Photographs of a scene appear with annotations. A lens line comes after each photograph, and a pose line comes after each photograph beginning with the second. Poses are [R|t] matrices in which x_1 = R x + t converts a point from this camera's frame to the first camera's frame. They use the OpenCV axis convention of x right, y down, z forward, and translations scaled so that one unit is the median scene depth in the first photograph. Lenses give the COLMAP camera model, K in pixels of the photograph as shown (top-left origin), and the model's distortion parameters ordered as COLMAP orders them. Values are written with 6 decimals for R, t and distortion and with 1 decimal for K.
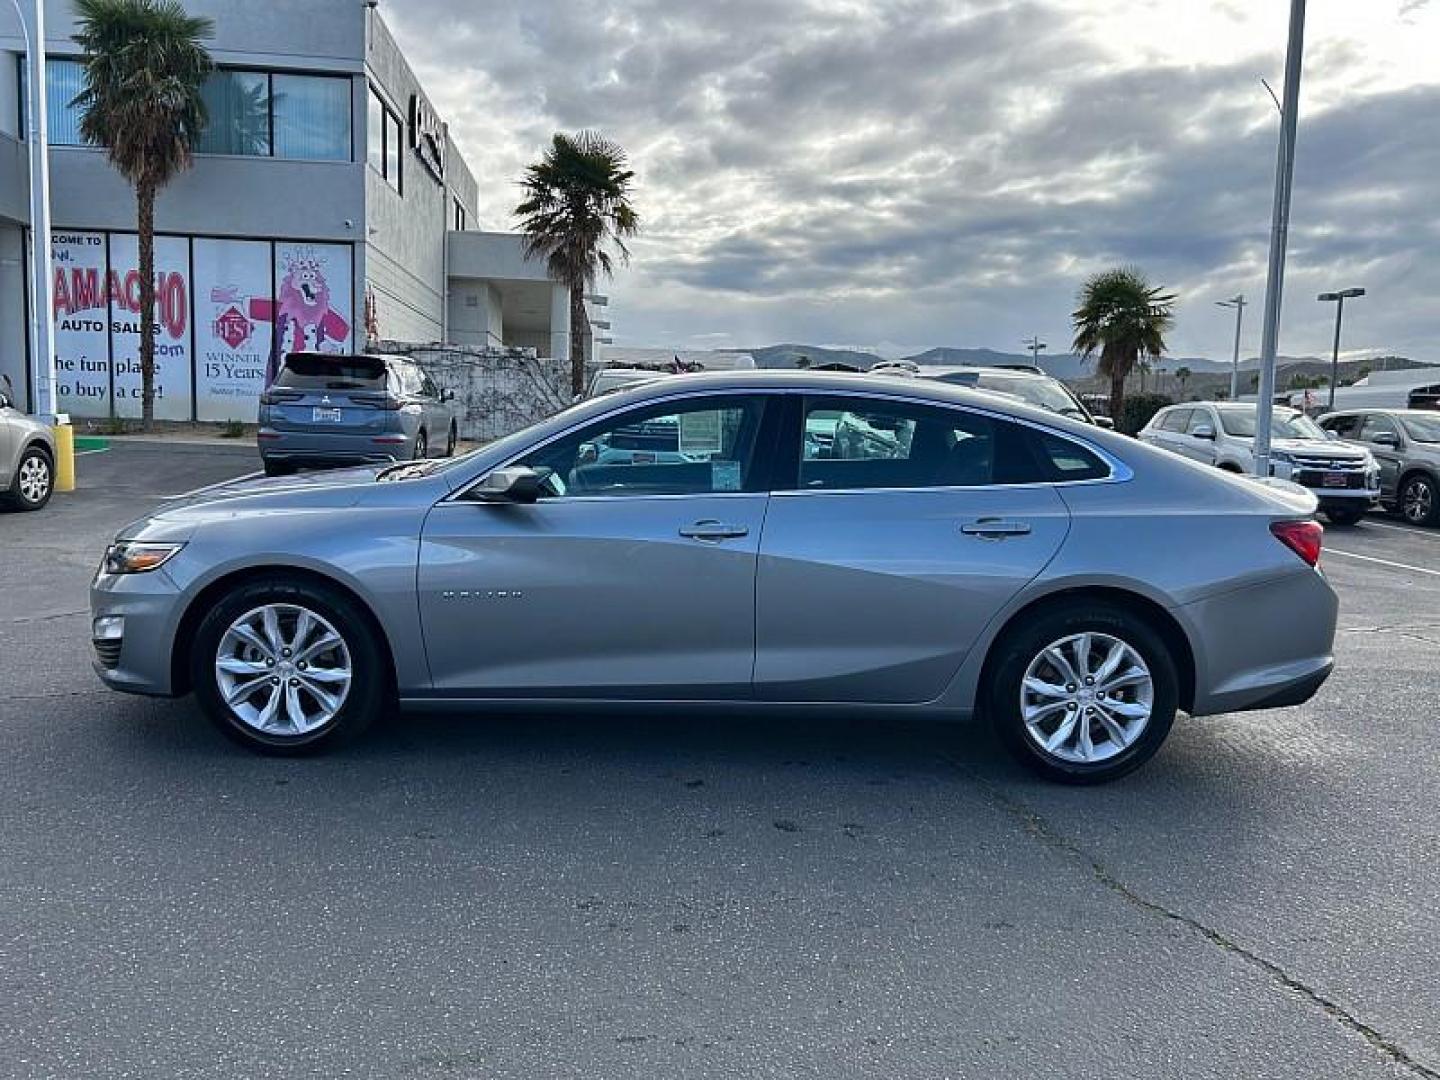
lens RADIAL K [[1116.0, 0, 715.3], [0, 1116.0, 545.2], [0, 0, 1]] dist [0.057874, -0.064232]
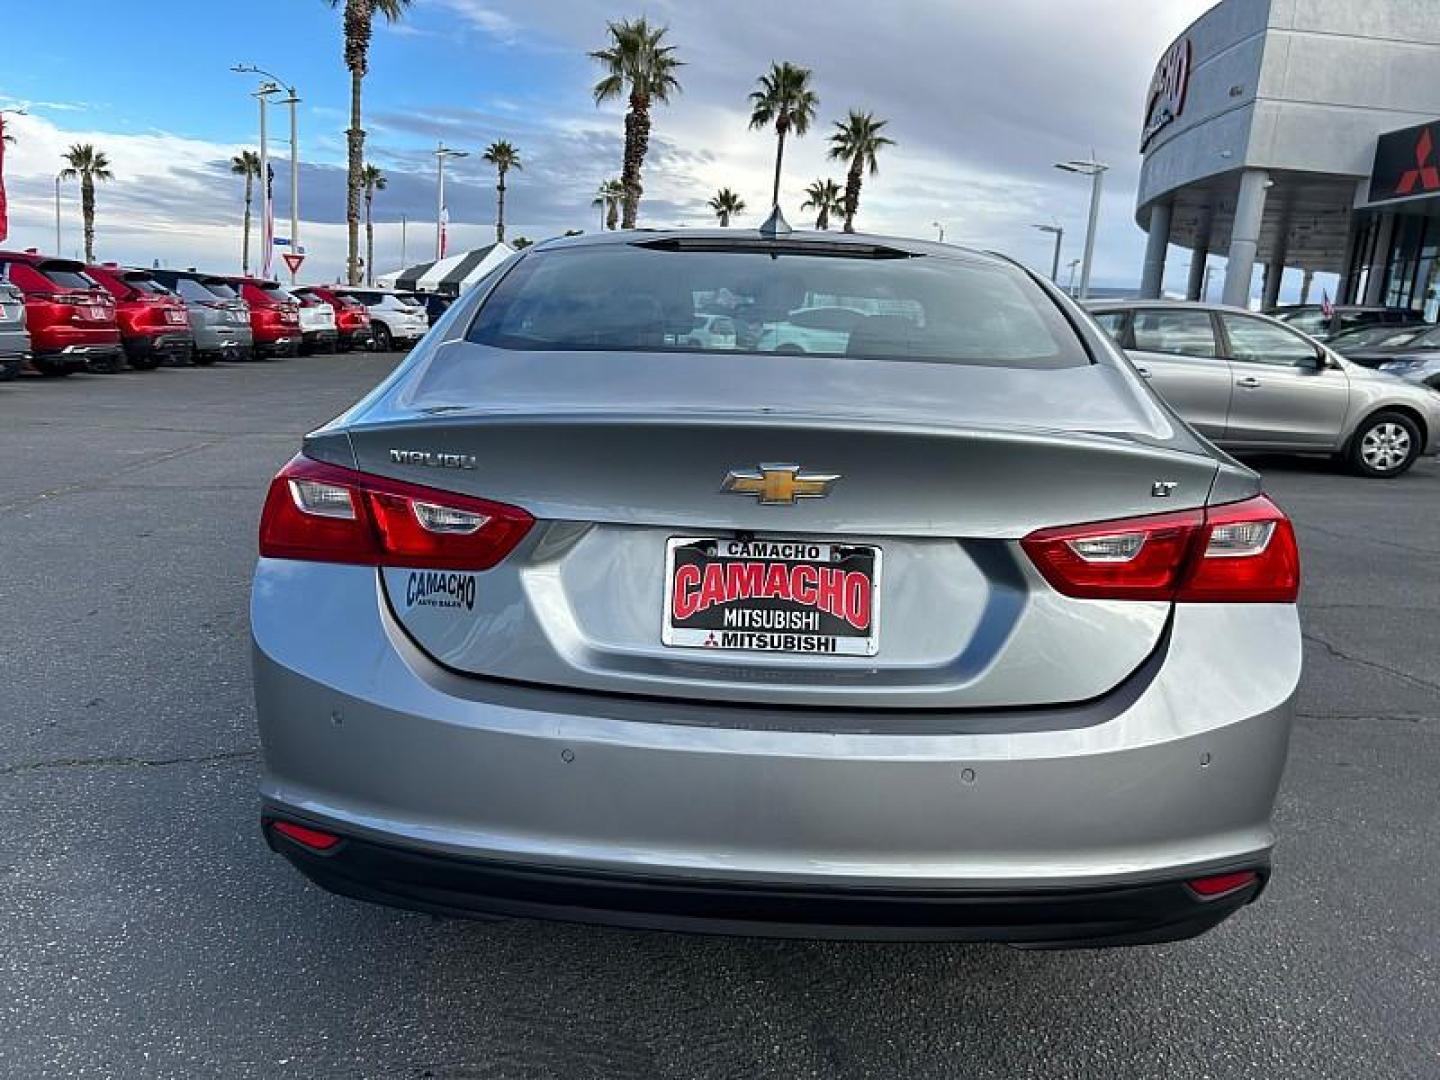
lens RADIAL K [[1116.0, 0, 715.3], [0, 1116.0, 545.2], [0, 0, 1]] dist [0.057874, -0.064232]
pose [[-0.068803, 0.158207, -0.985006, 0.210530], [-0.176943, 0.969757, 0.168117, -0.019818], [0.981813, 0.185857, -0.038728, 0.261699]]
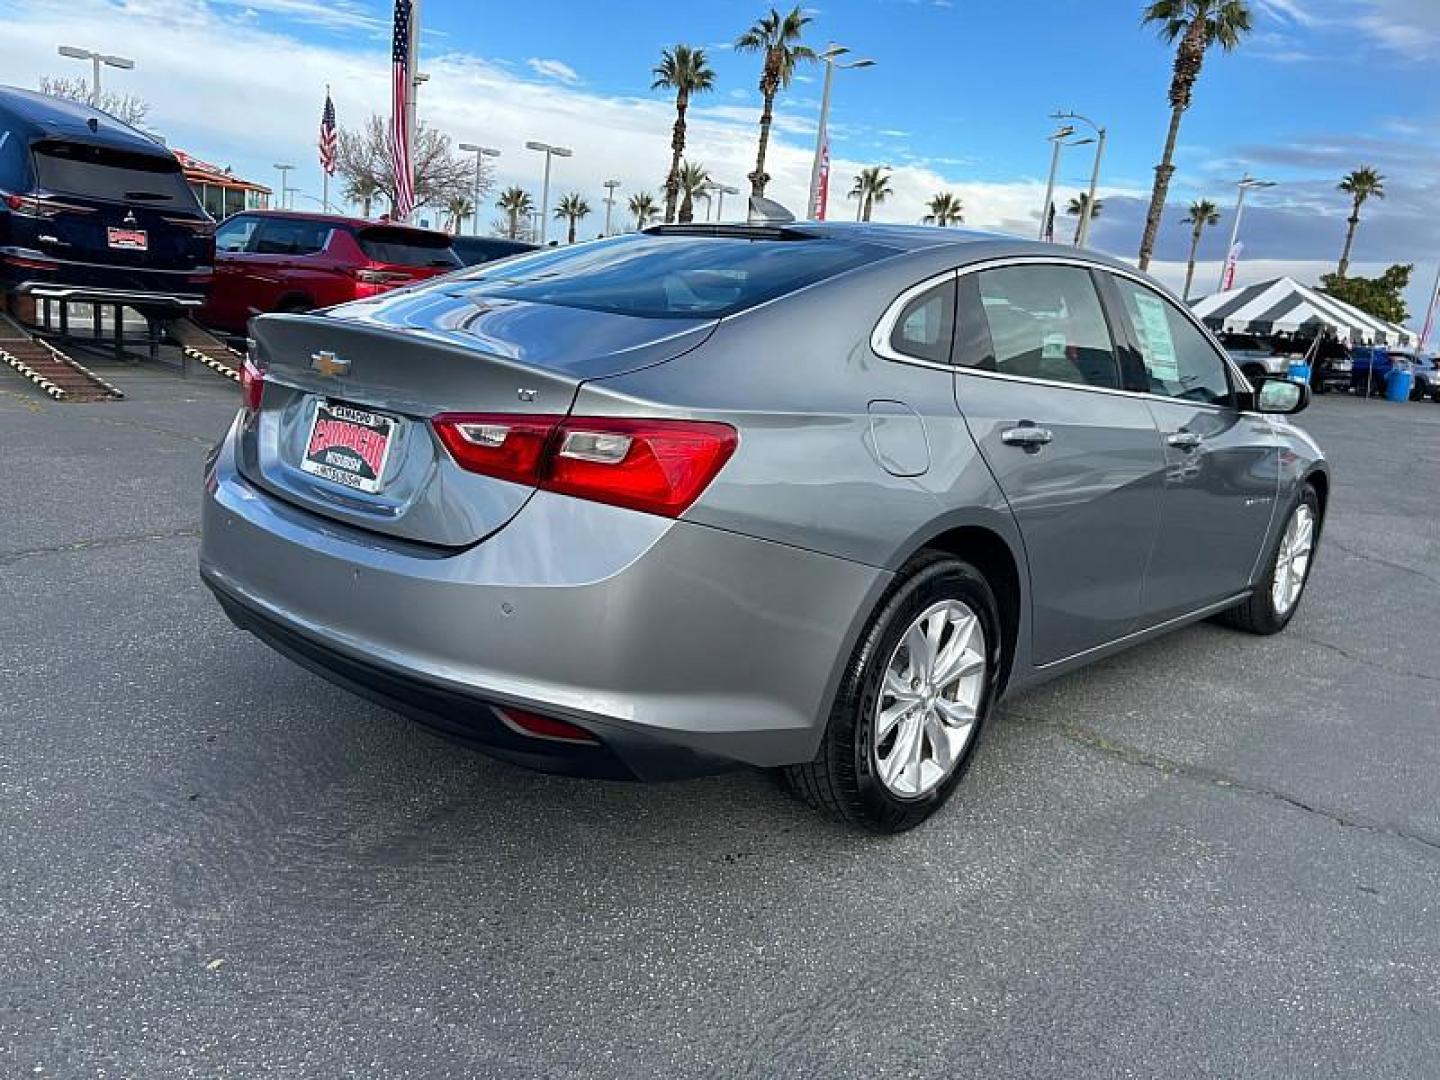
lens RADIAL K [[1143.5, 0, 720.0], [0, 1143.5, 540.0], [0, 0, 1]] dist [0.069954, -0.085153]
pose [[-0.711328, 0.042770, -0.701558, 0.187854], [-0.205766, 0.941744, 0.266044, -0.036237], [0.672066, 0.333601, -0.661088, 0.384968]]
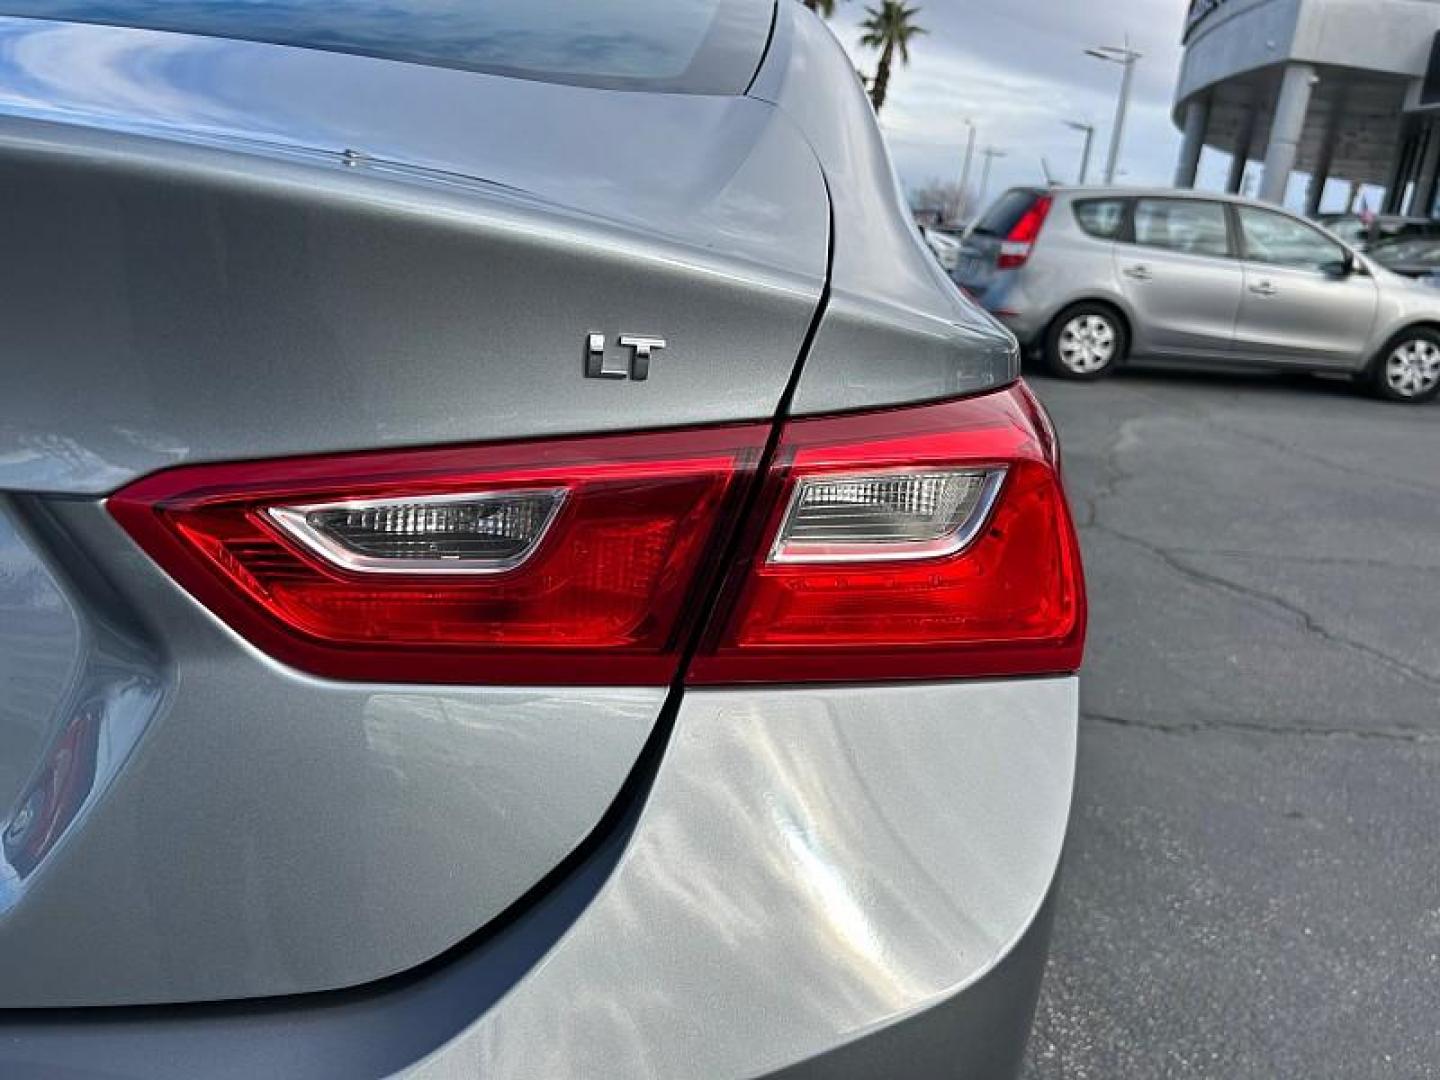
lens RADIAL K [[1143.5, 0, 720.0], [0, 1143.5, 540.0], [0, 0, 1]] dist [0.069954, -0.085153]
pose [[-0.076124, 0.229729, -0.970273, 0.149923], [-0.210671, 0.947423, 0.240847, -0.018601], [0.974589, 0.222742, -0.023724, 0.295970]]
